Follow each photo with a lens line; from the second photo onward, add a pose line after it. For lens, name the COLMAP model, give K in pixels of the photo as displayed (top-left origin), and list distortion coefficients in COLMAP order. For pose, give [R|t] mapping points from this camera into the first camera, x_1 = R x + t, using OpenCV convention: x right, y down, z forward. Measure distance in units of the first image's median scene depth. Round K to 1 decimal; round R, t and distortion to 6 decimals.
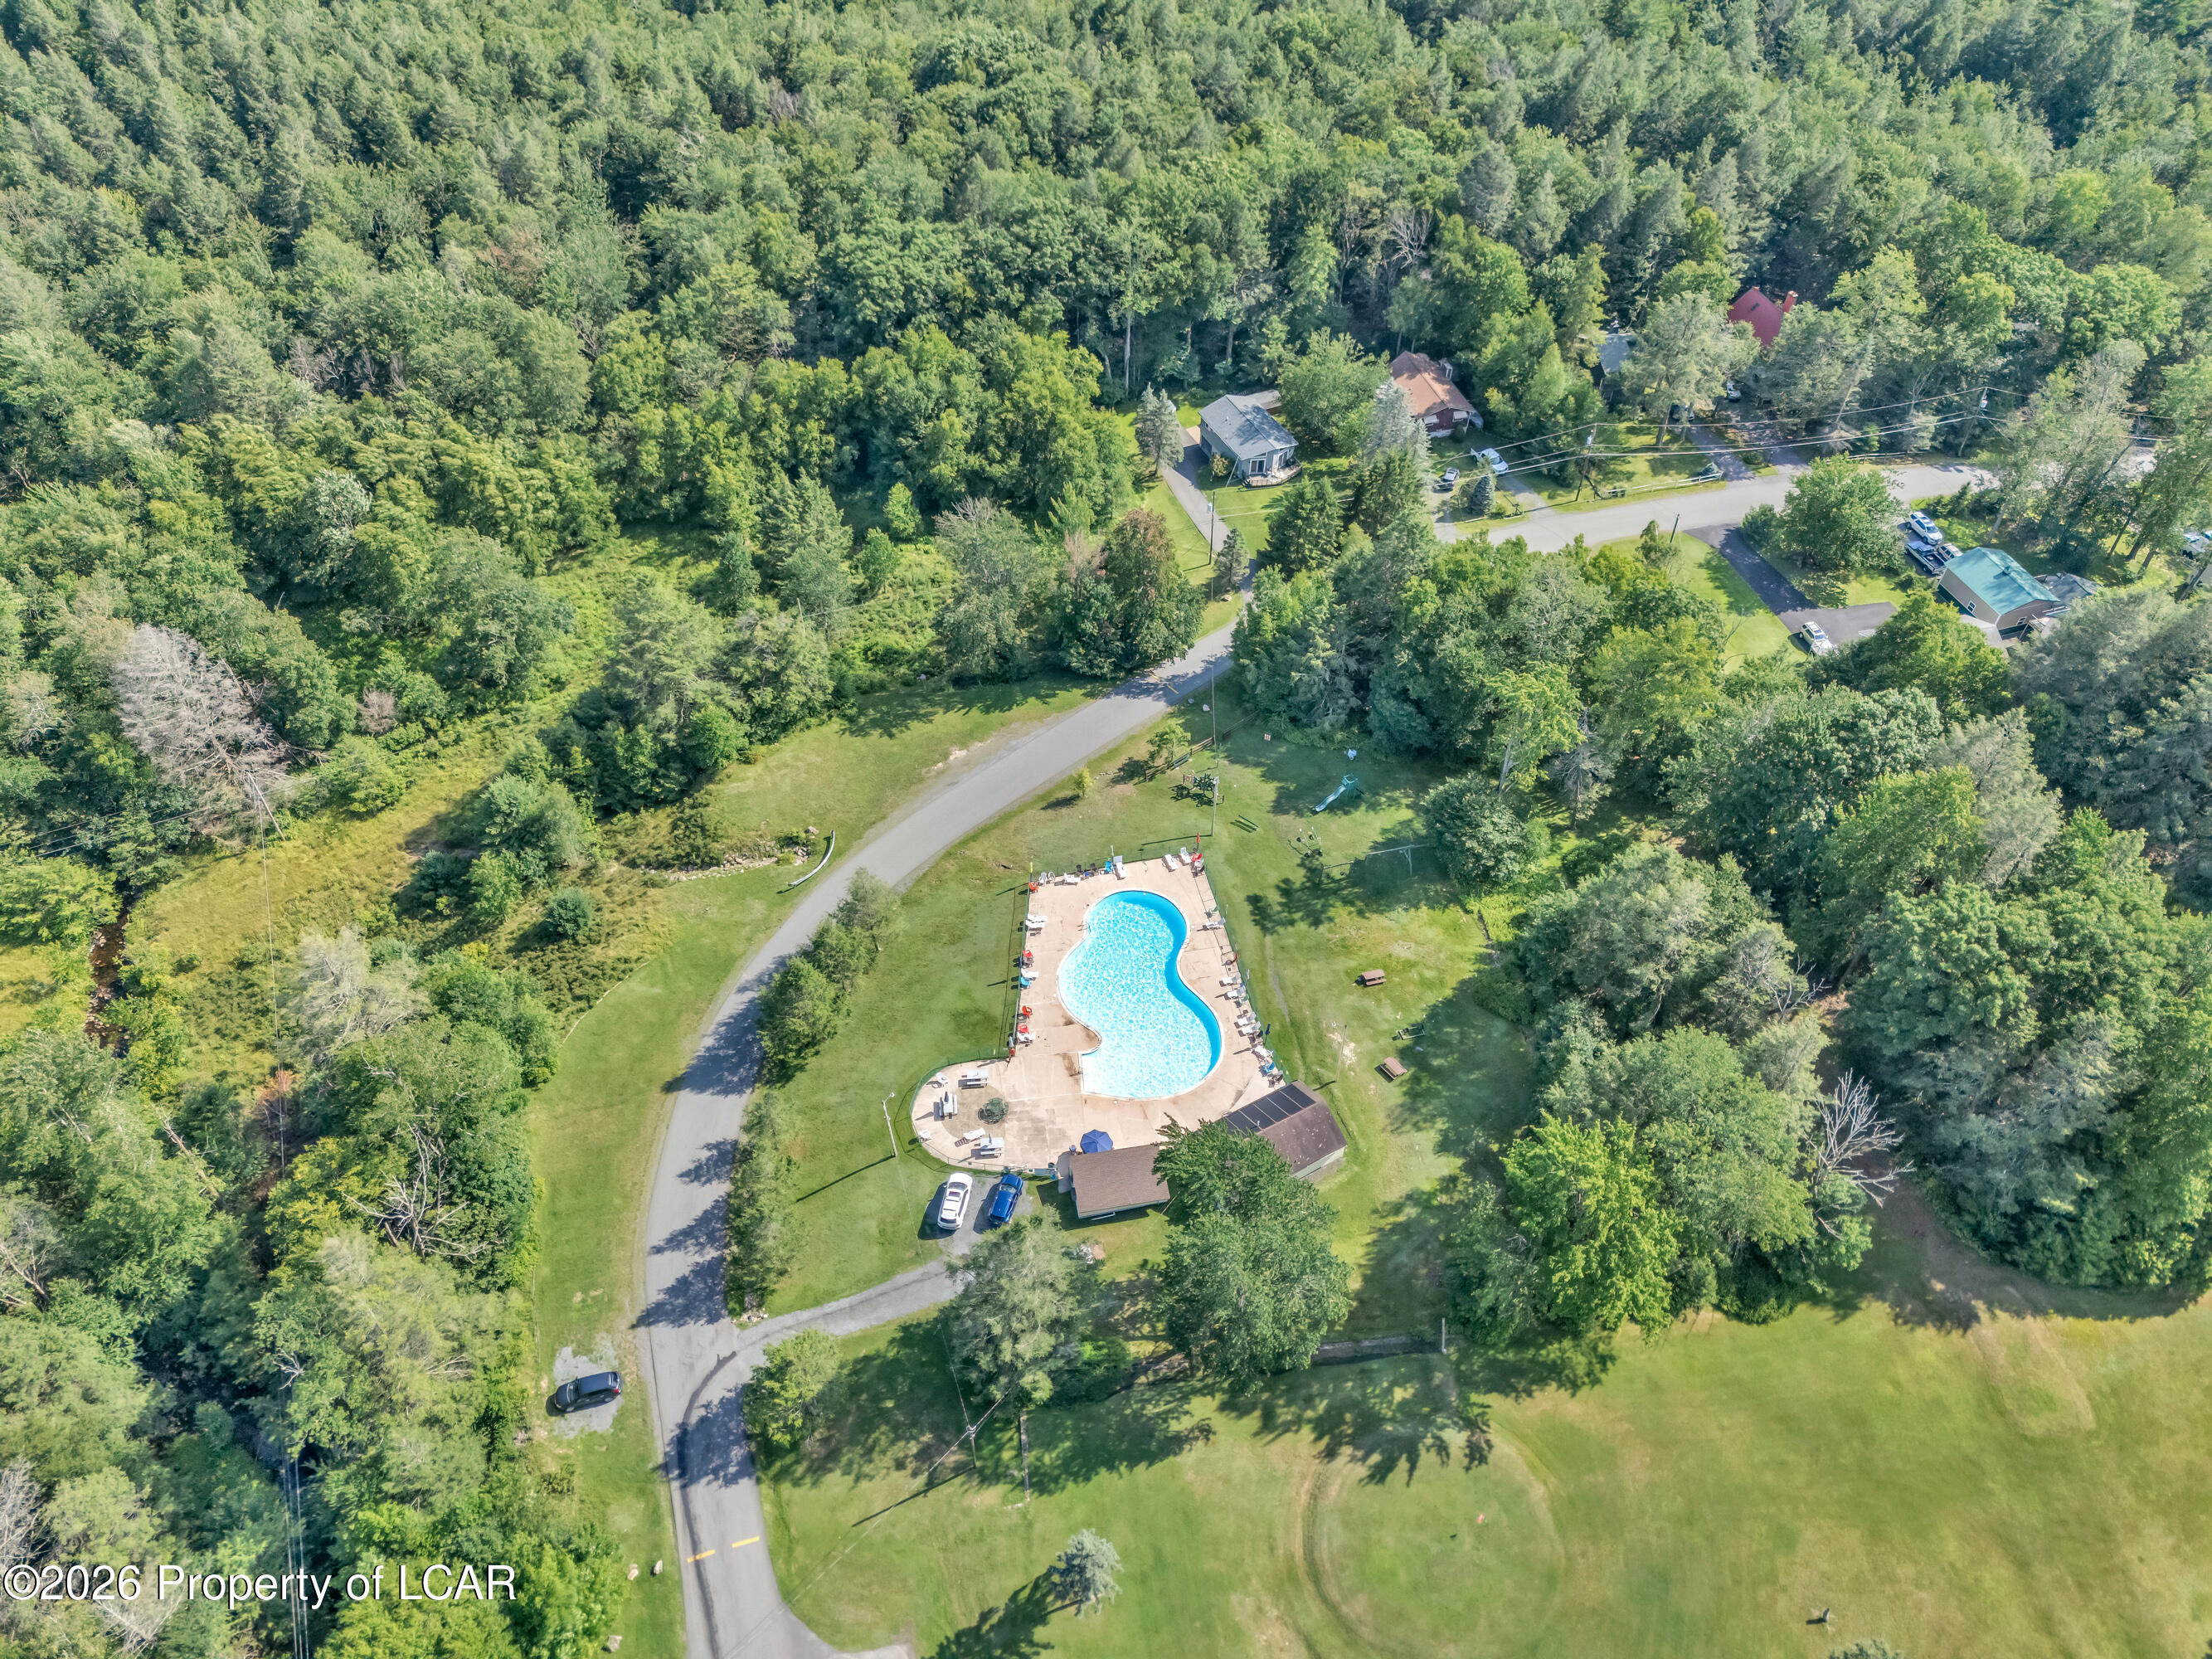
lens RADIAL K [[1643.6, 0, 1107.3], [0, 1643.6, 847.5], [0, 0, 1]] dist [0.062130, -0.052223]
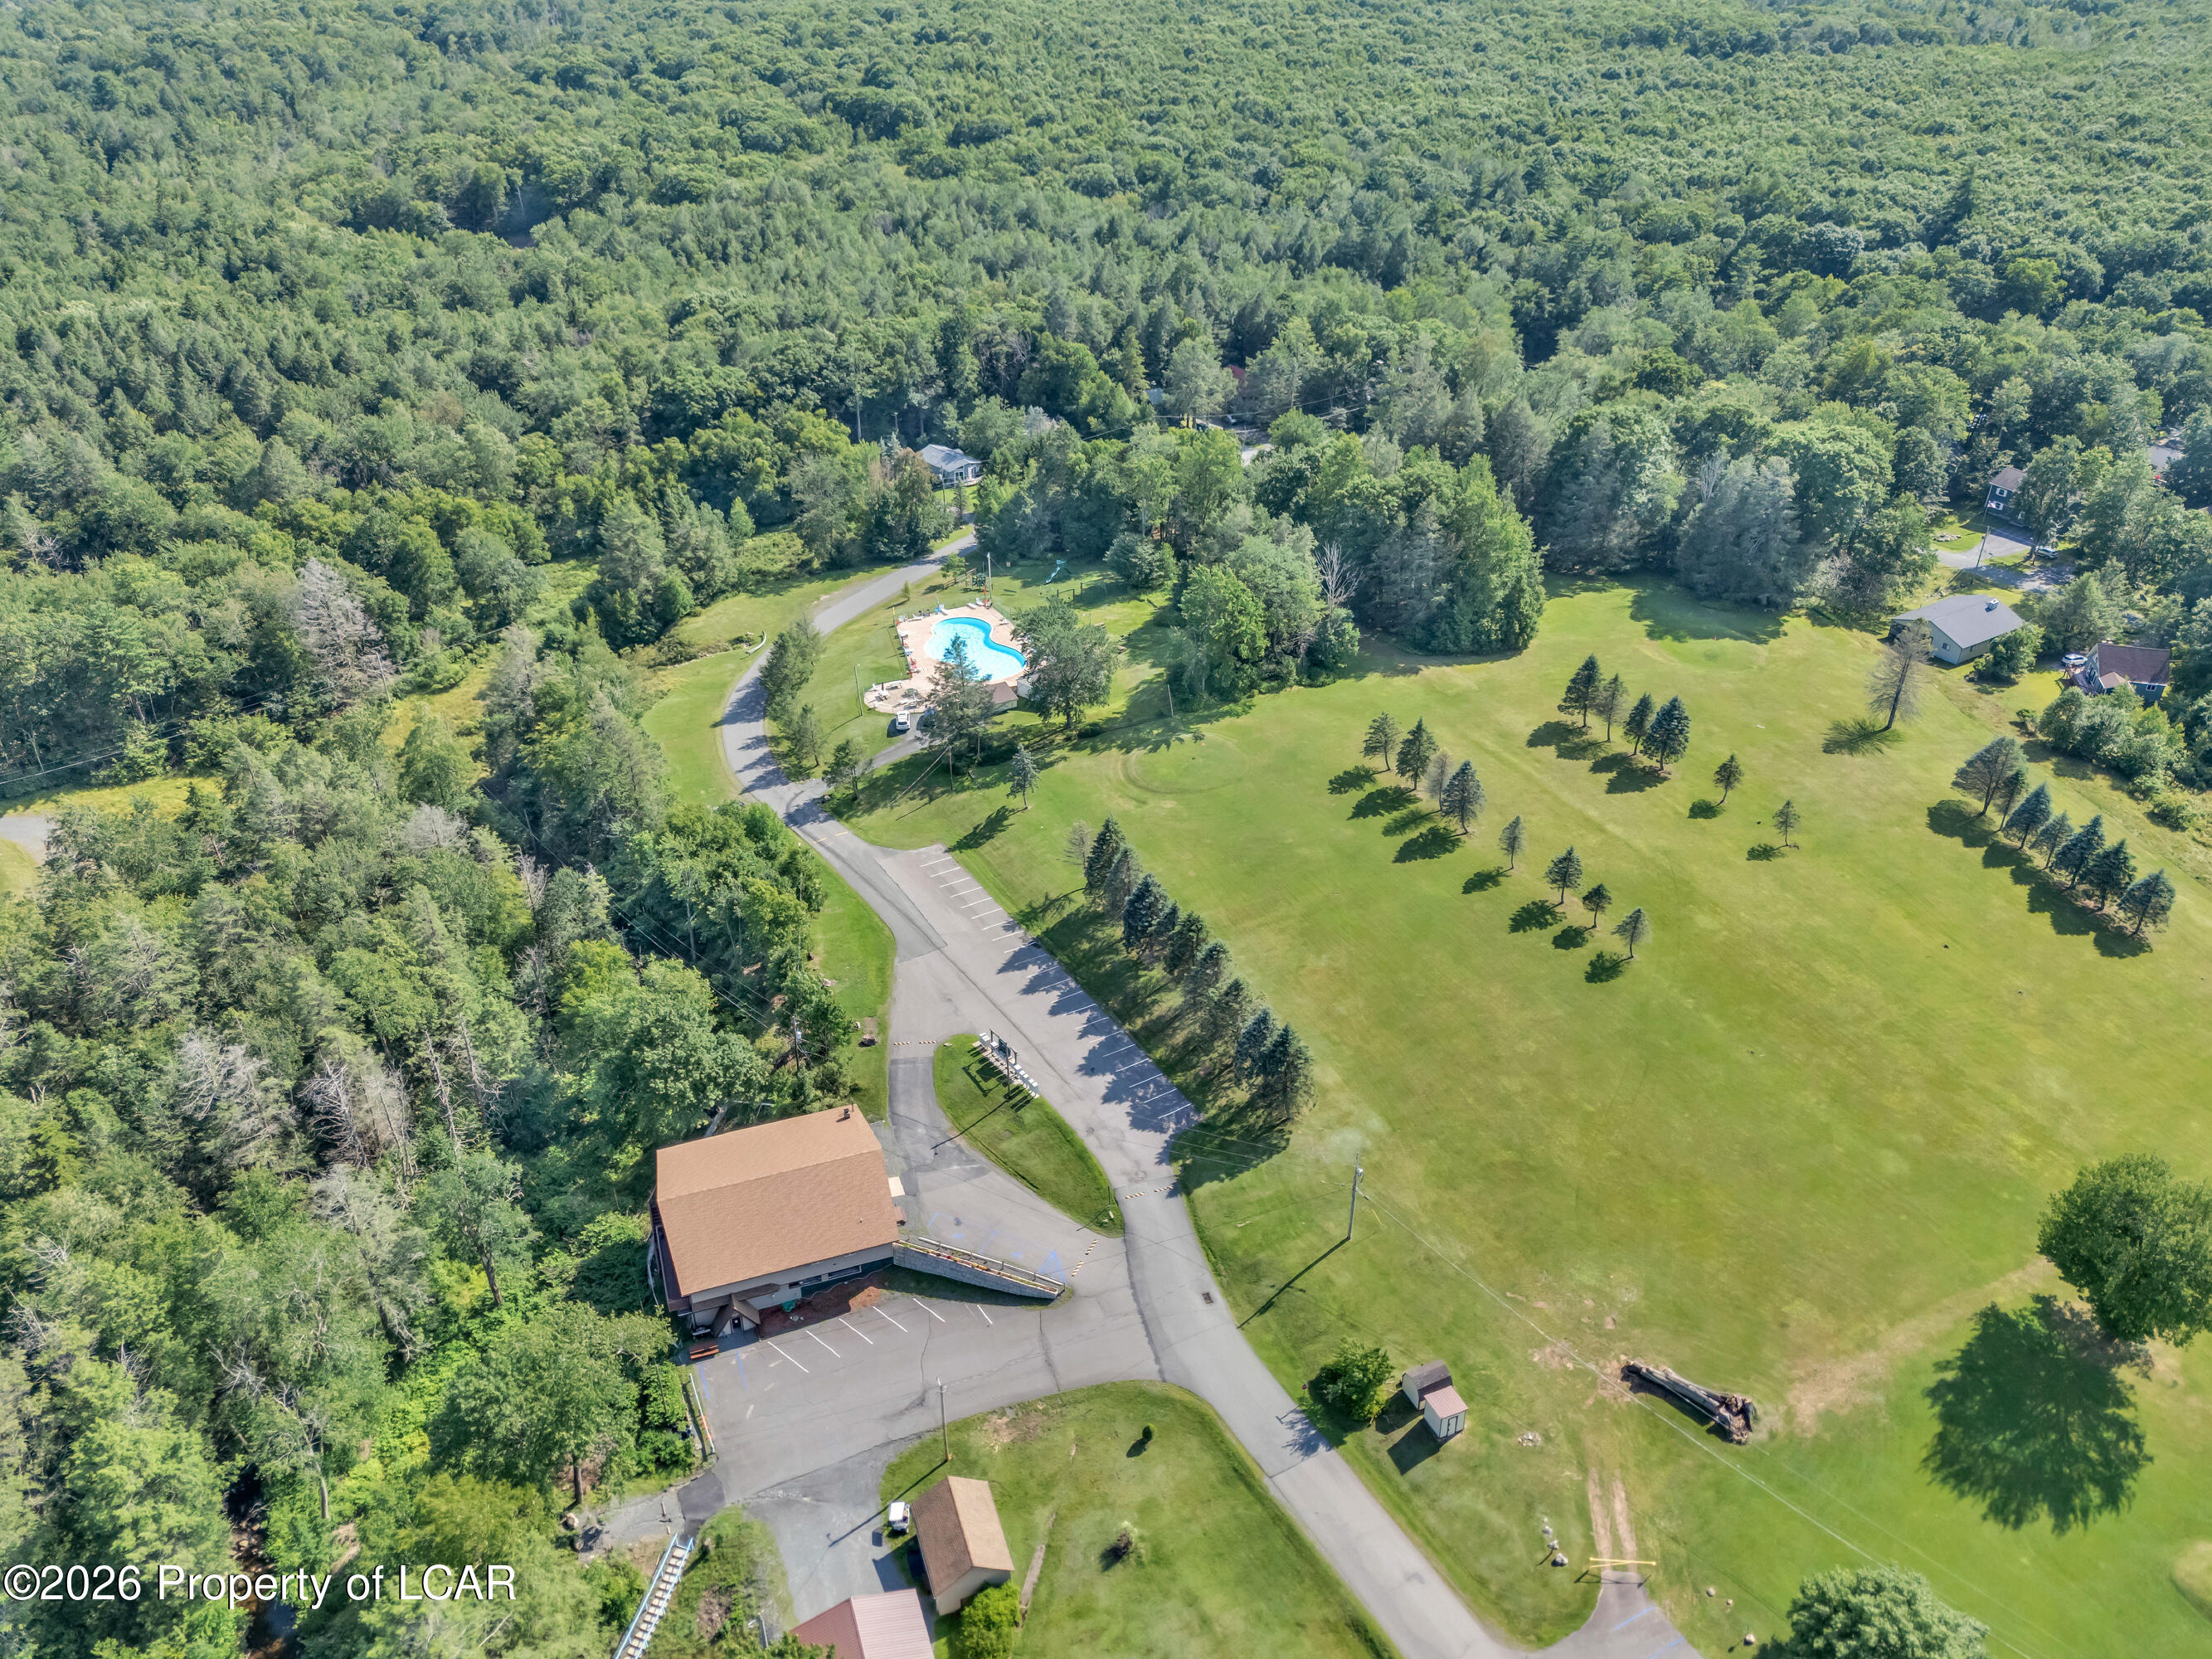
lens RADIAL K [[1643.6, 0, 1120.6], [0, 1643.6, 841.7], [0, 0, 1]] dist [0.062130, -0.052223]
pose [[0.958716, -0.164447, 0.231995, -0.190167], [0.215405, 0.952578, -0.214932, 0.489292], [-0.185648, 0.256031, 0.948674, -0.453387]]
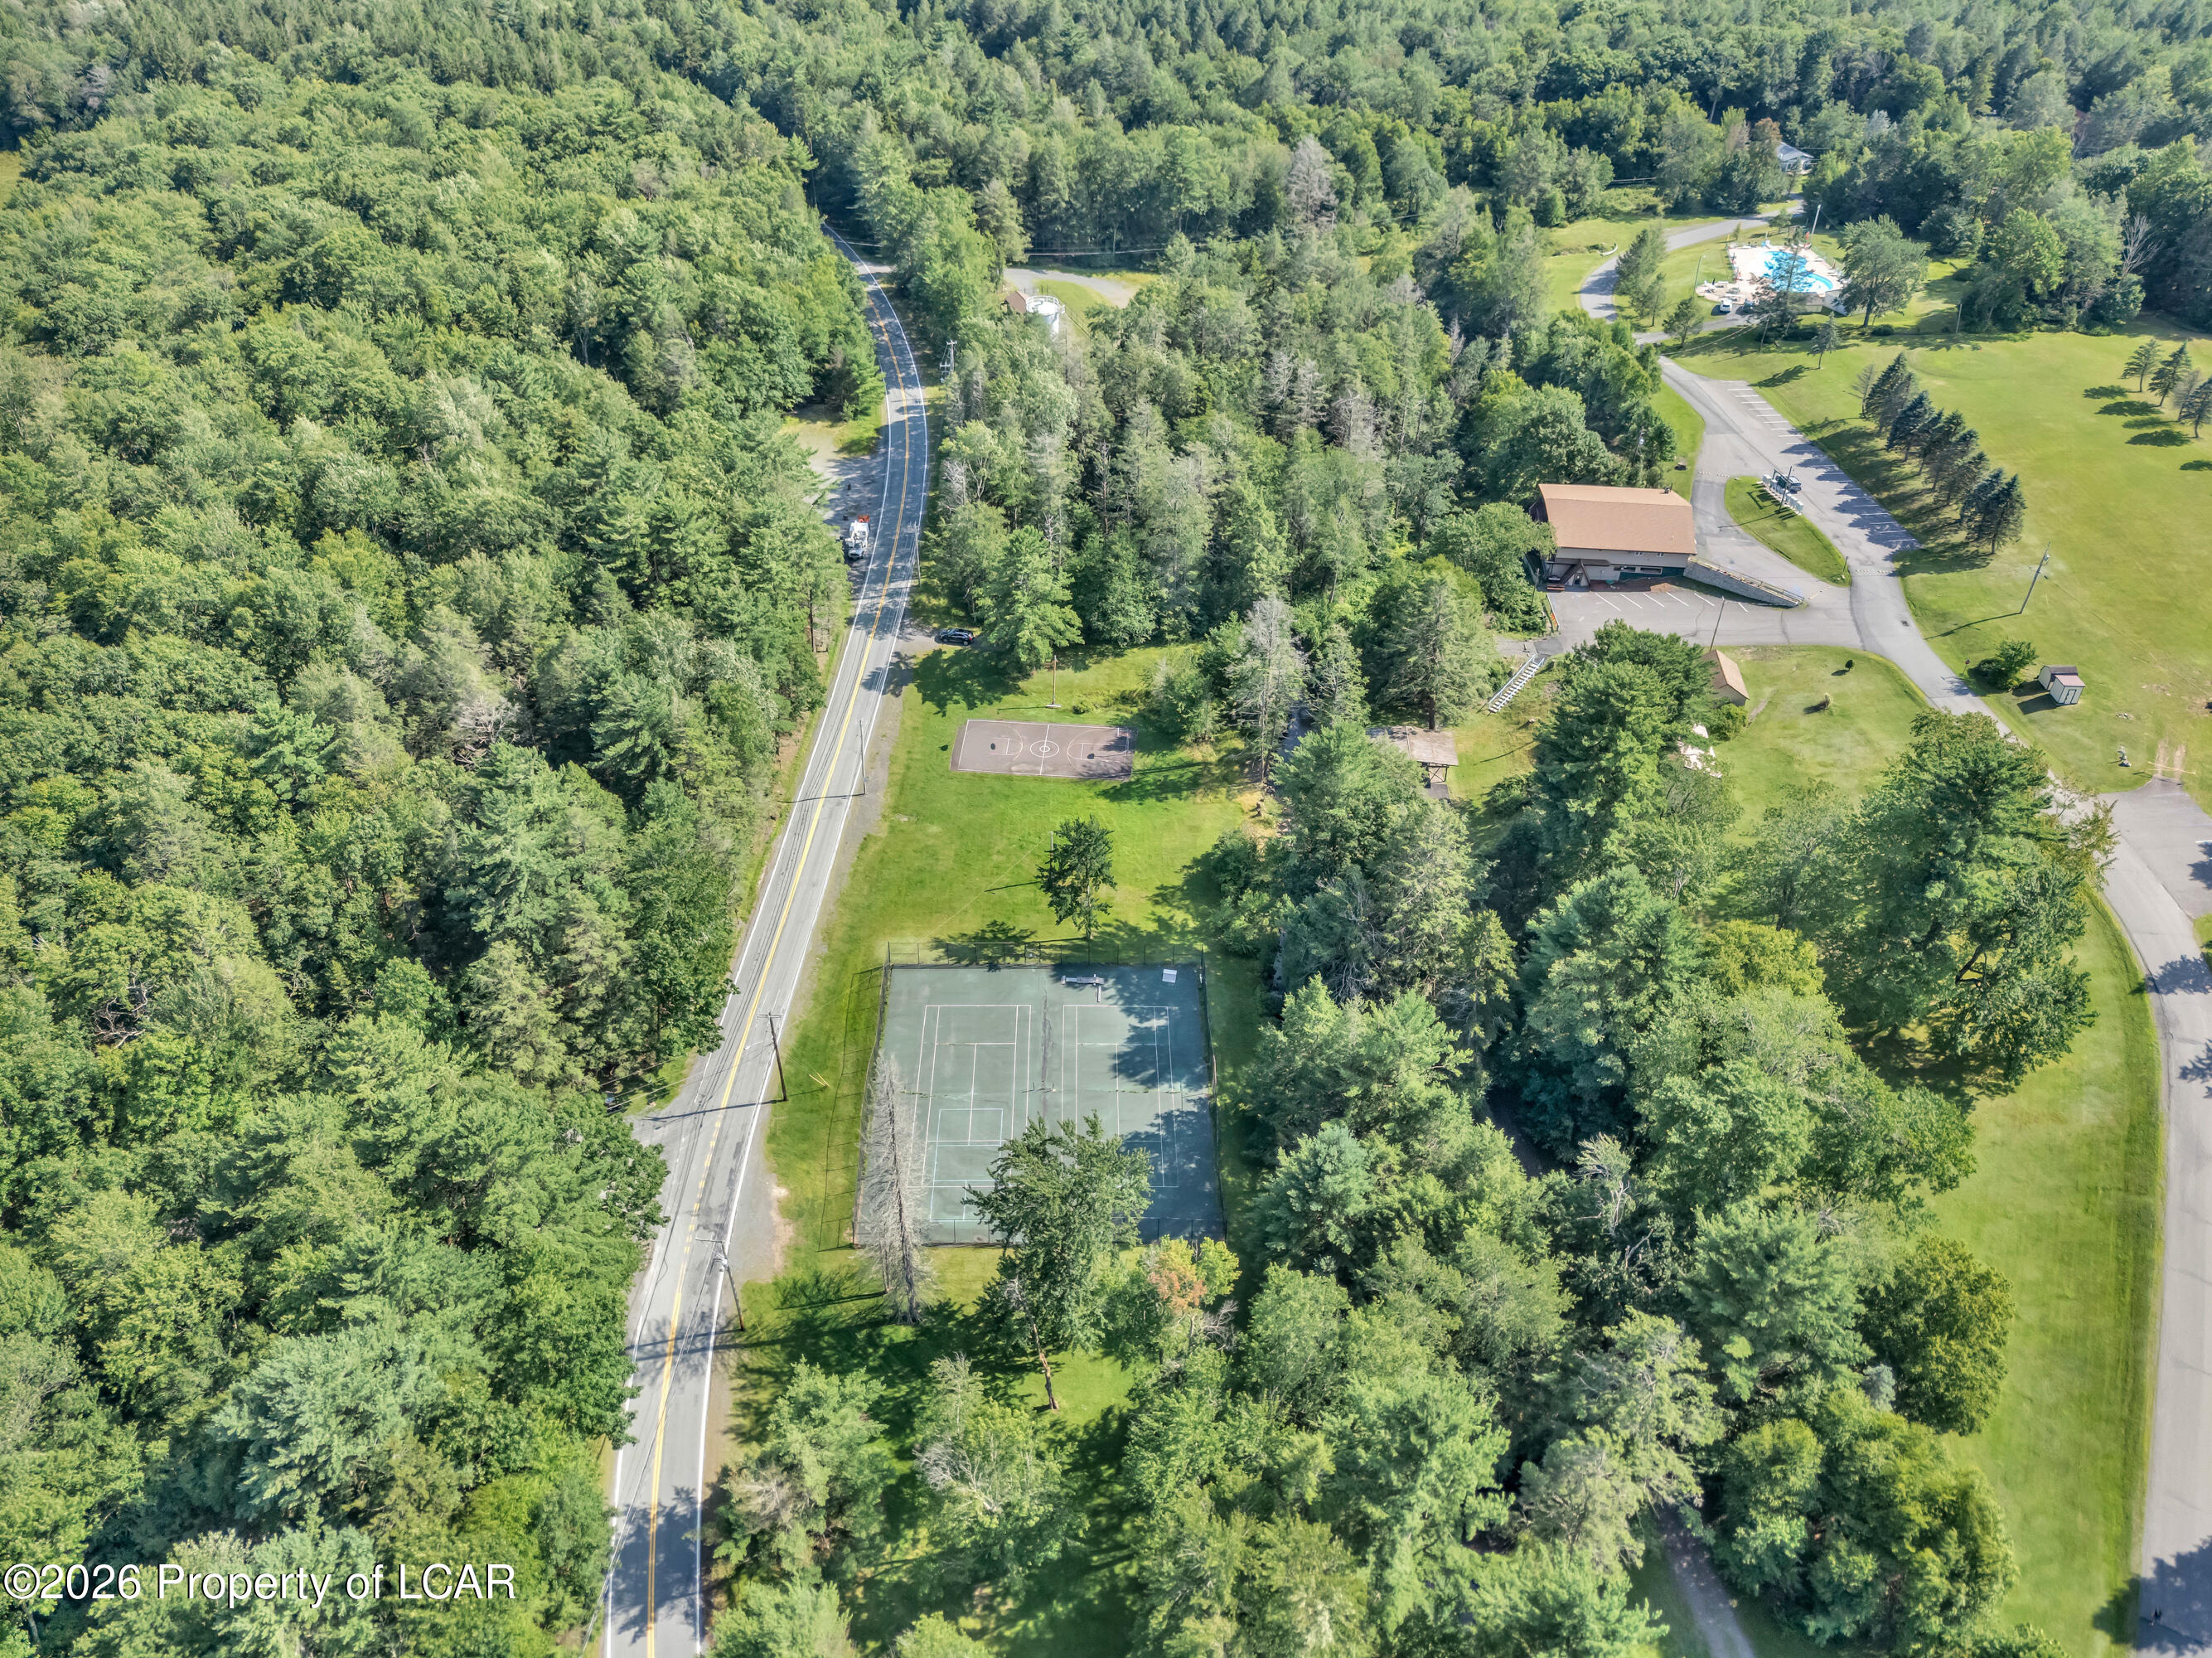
lens RADIAL K [[1643.8, 0, 1114.5], [0, 1643.8, 830.5], [0, 0, 1]] dist [0.062130, -0.052223]
pose [[0.989595, 0.087803, -0.113983, -0.387985], [-0.104008, 0.983944, -0.145040, 0.866122], [0.099418, 0.155386, 0.982838, -0.808049]]
